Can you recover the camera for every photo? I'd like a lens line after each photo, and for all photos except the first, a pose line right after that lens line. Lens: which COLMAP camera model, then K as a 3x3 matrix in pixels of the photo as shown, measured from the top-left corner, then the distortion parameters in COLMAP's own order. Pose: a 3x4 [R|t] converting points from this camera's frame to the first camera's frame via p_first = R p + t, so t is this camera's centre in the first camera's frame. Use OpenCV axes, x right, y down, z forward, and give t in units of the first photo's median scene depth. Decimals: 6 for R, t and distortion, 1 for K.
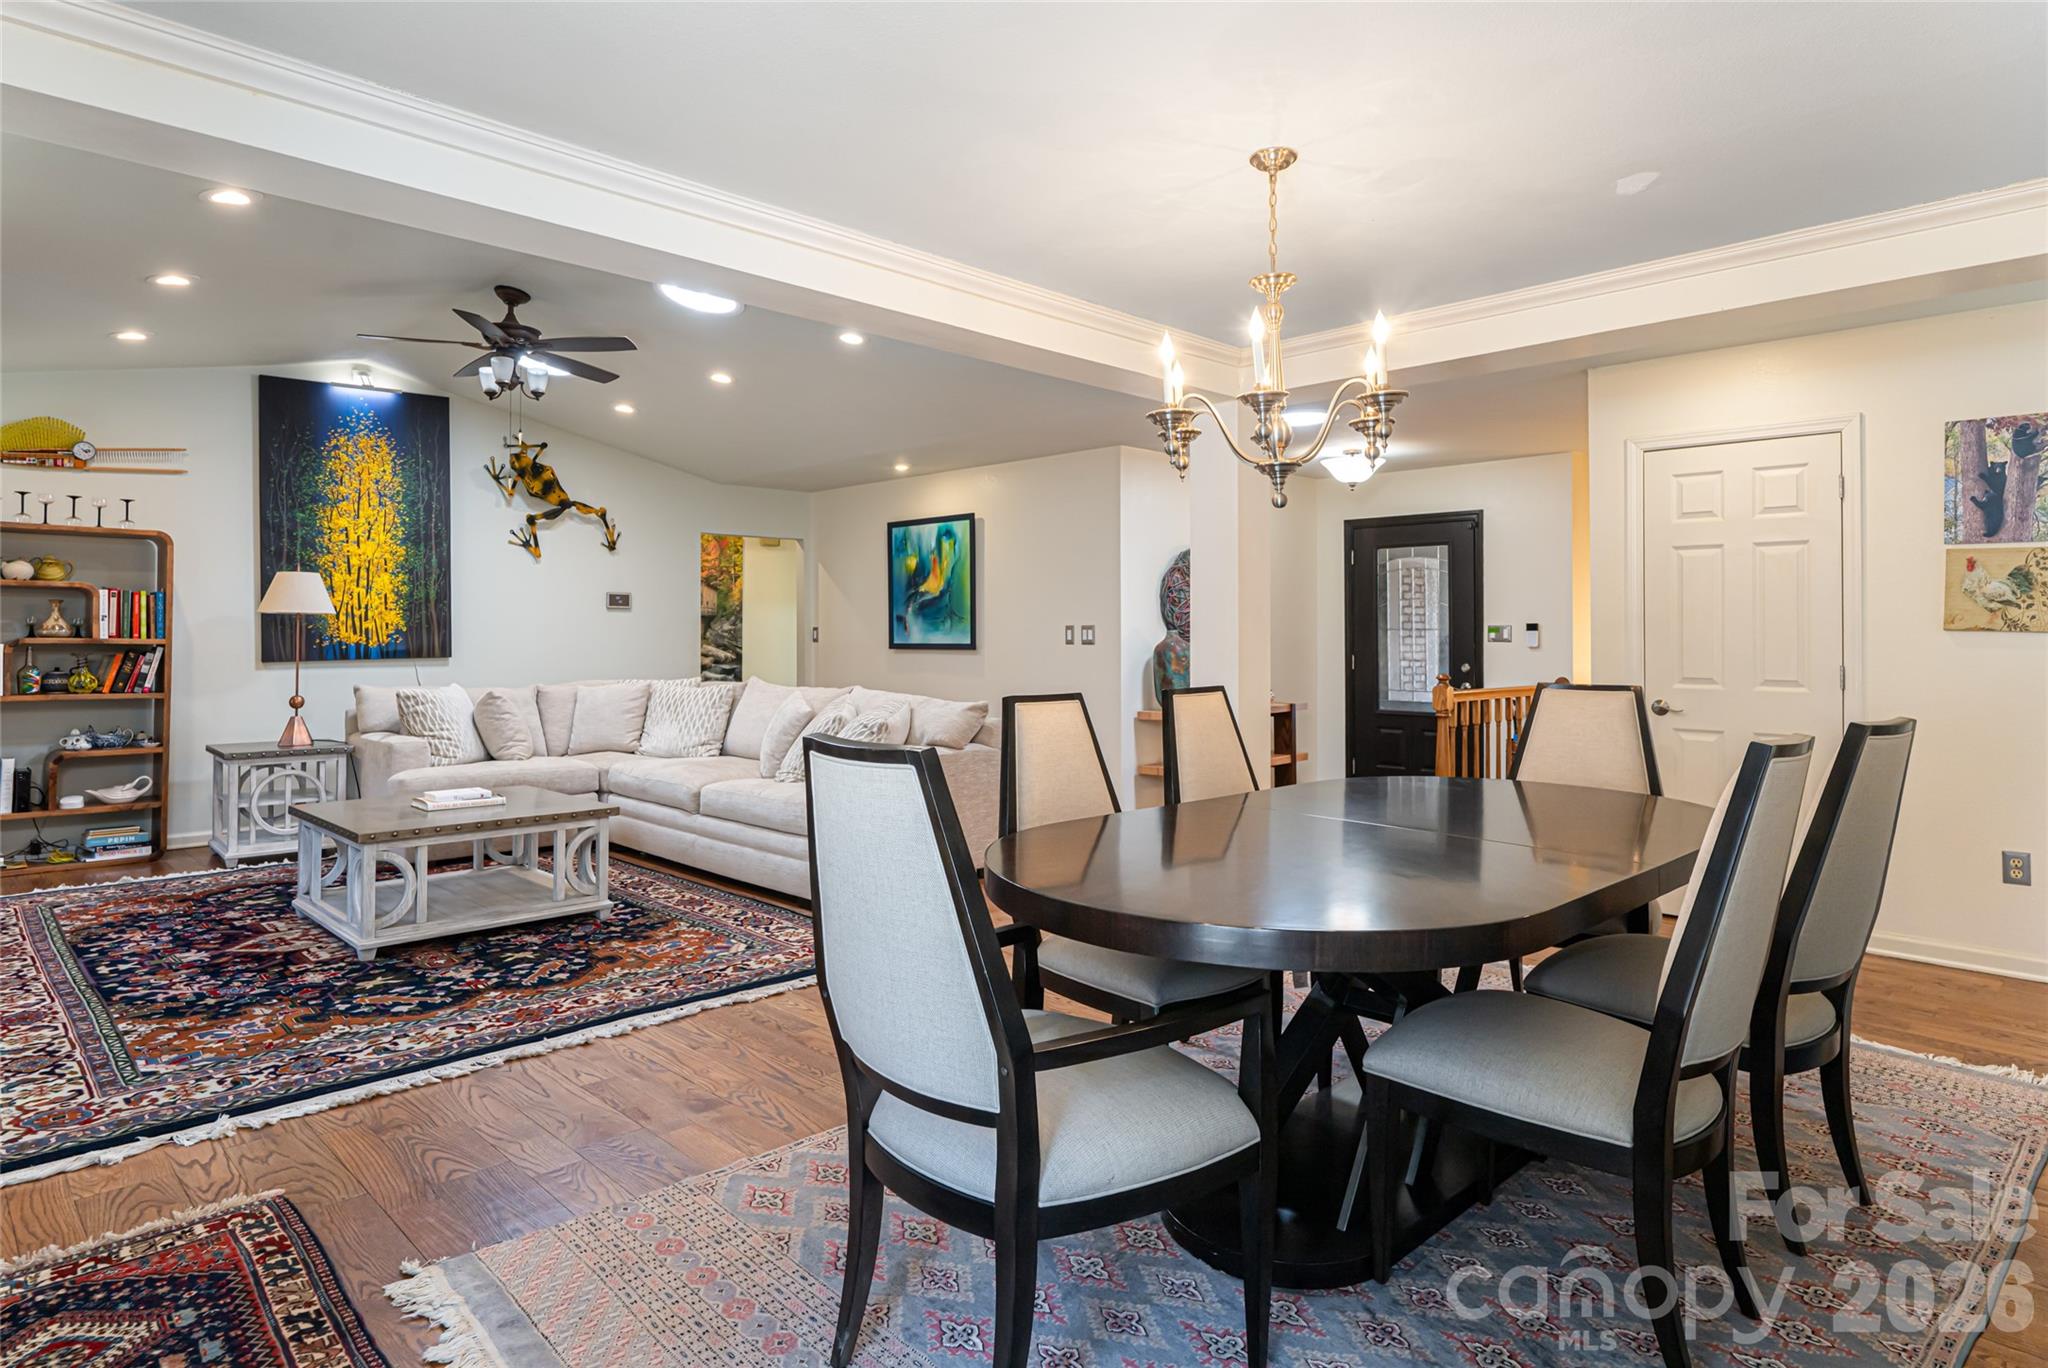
lens RADIAL K [[1123.4, 0, 1001.2], [0, 1123.4, 622.2], [0, 0, 1]] dist [-0.004978, 0.004163]
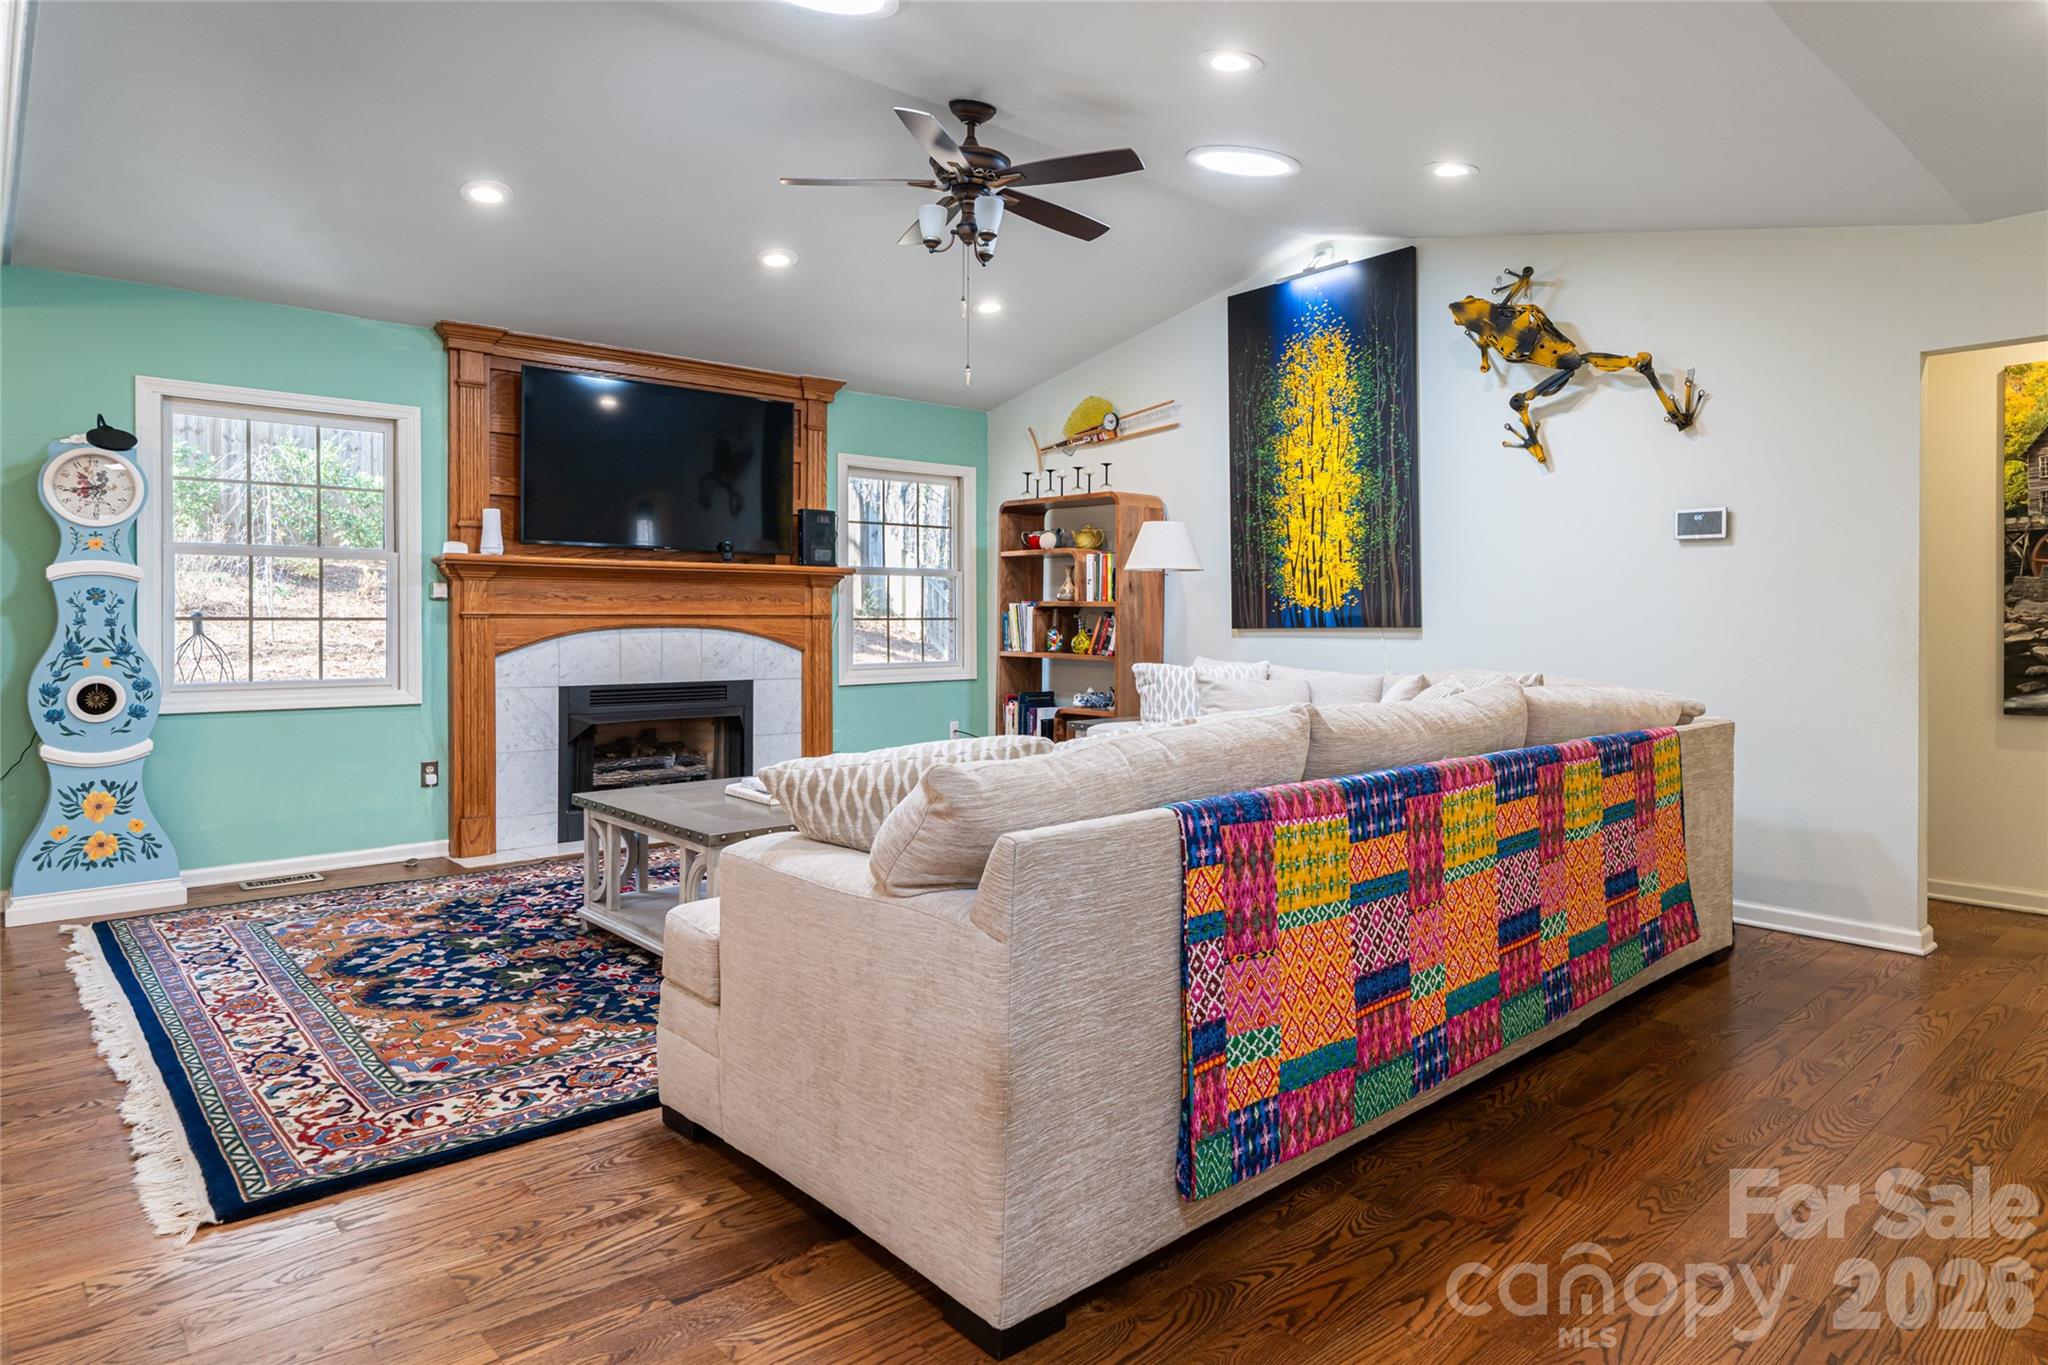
lens RADIAL K [[1191.8, 0, 1031.8], [0, 1191.8, 622.1], [0, 0, 1]] dist [-0.003189, 0.003080]
pose [[-0.033042, 0.005128, -0.999441, 0.263522], [0.009283, 0.999945, 0.004824, 0.024654], [0.999411, -0.009118, -0.033088, 0.869763]]
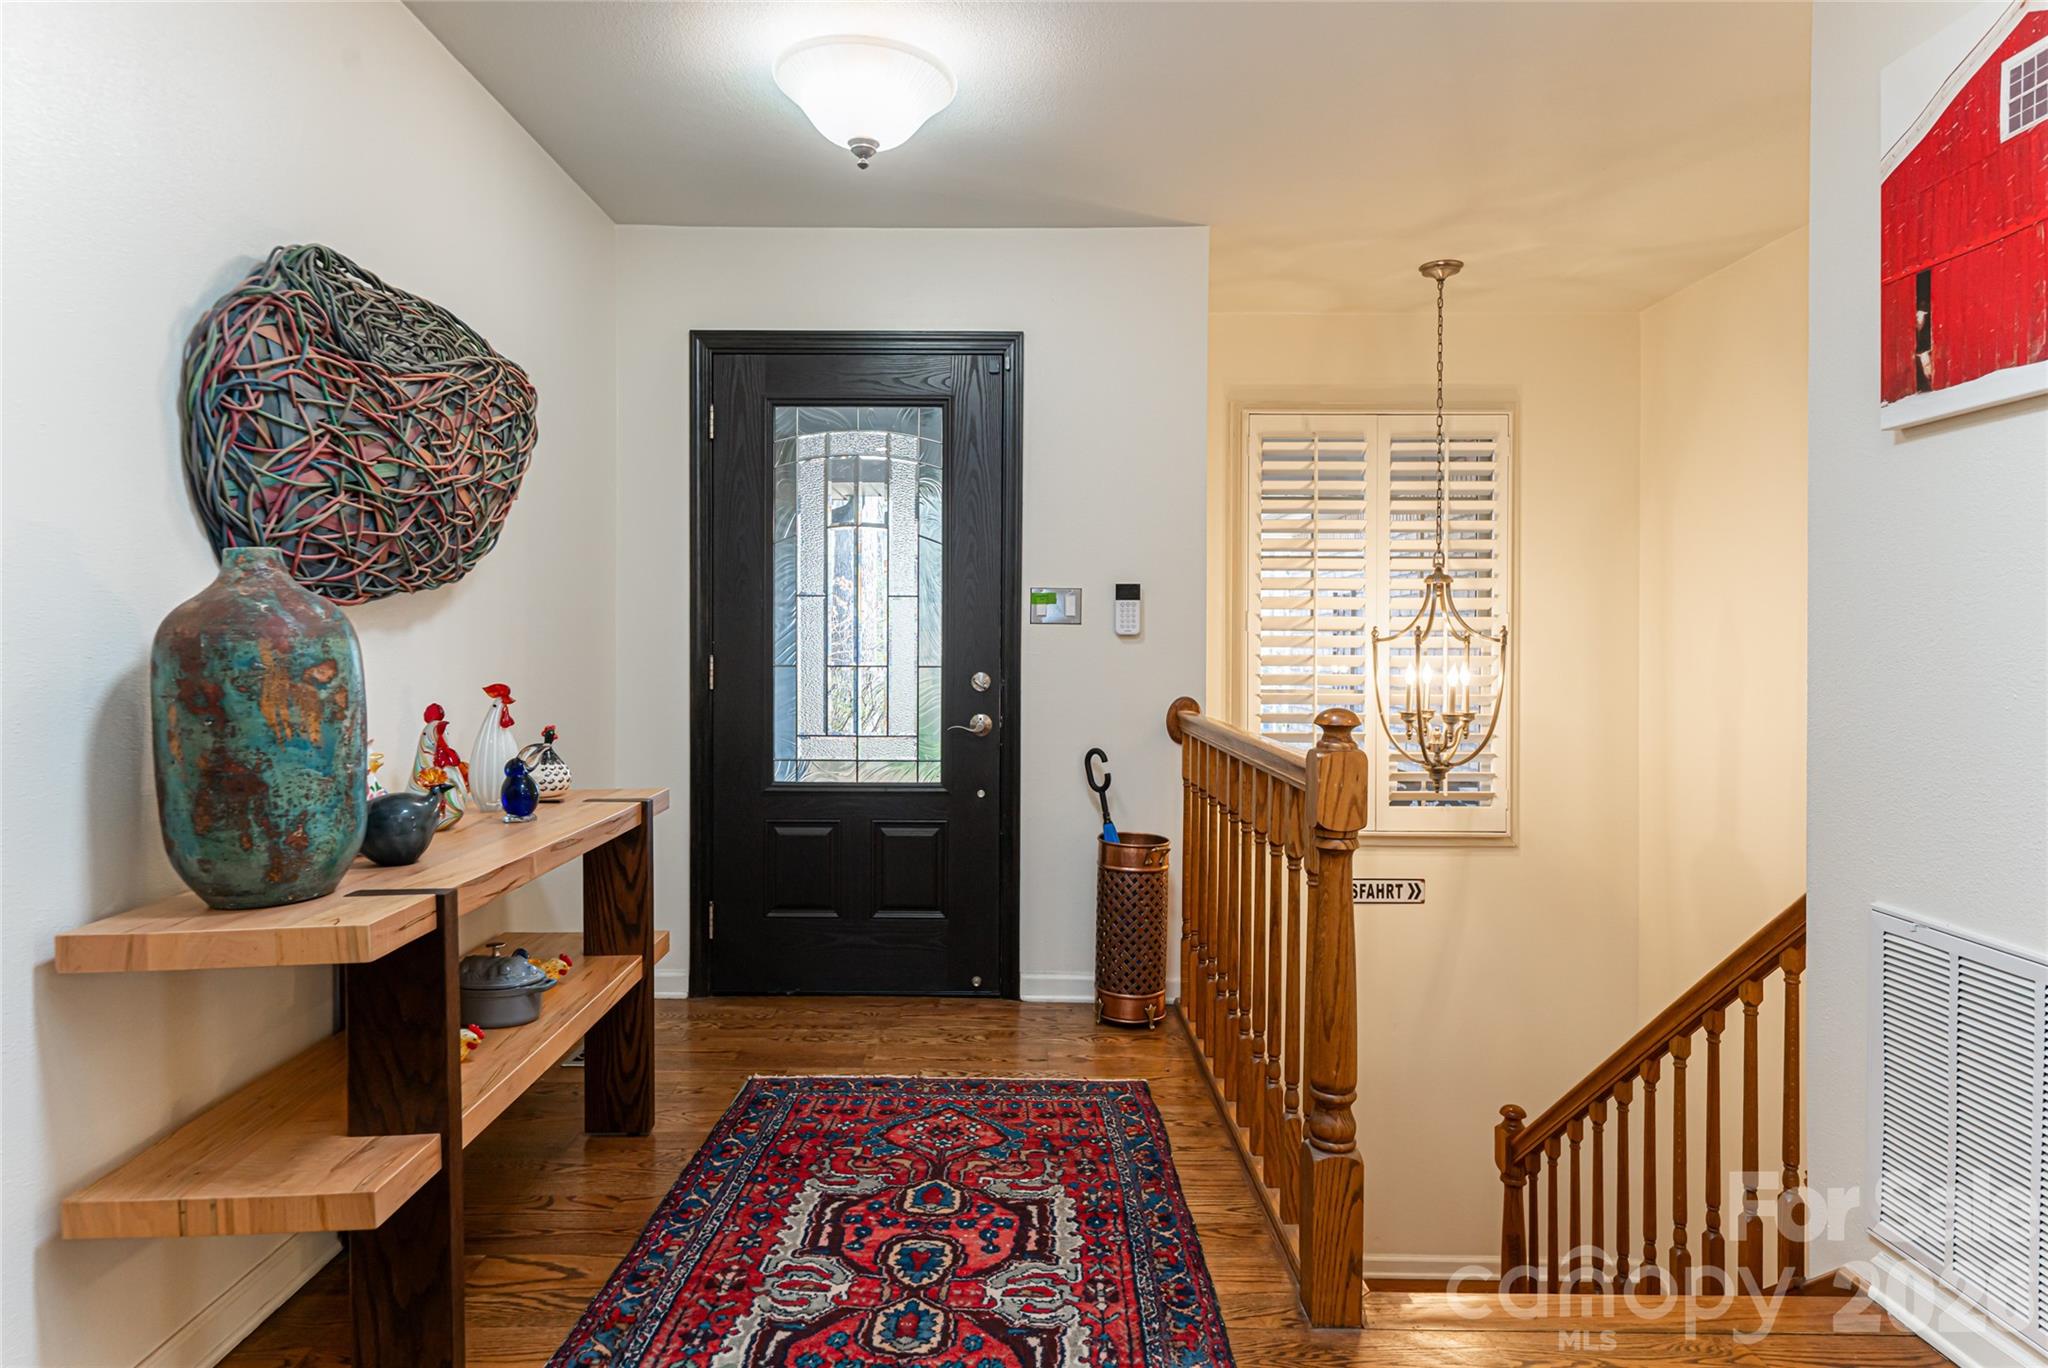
lens RADIAL K [[1191.8, 0, 1022.9], [0, 1191.8, 641.1], [0, 0, 1]] dist [-0.003189, 0.003080]
pose [[0.688709, 0.002500, 0.725034, 0.090290], [-0.012396, 0.999888, 0.008327, 0.023390], [-0.724932, -0.014723, 0.688663, 0.765057]]
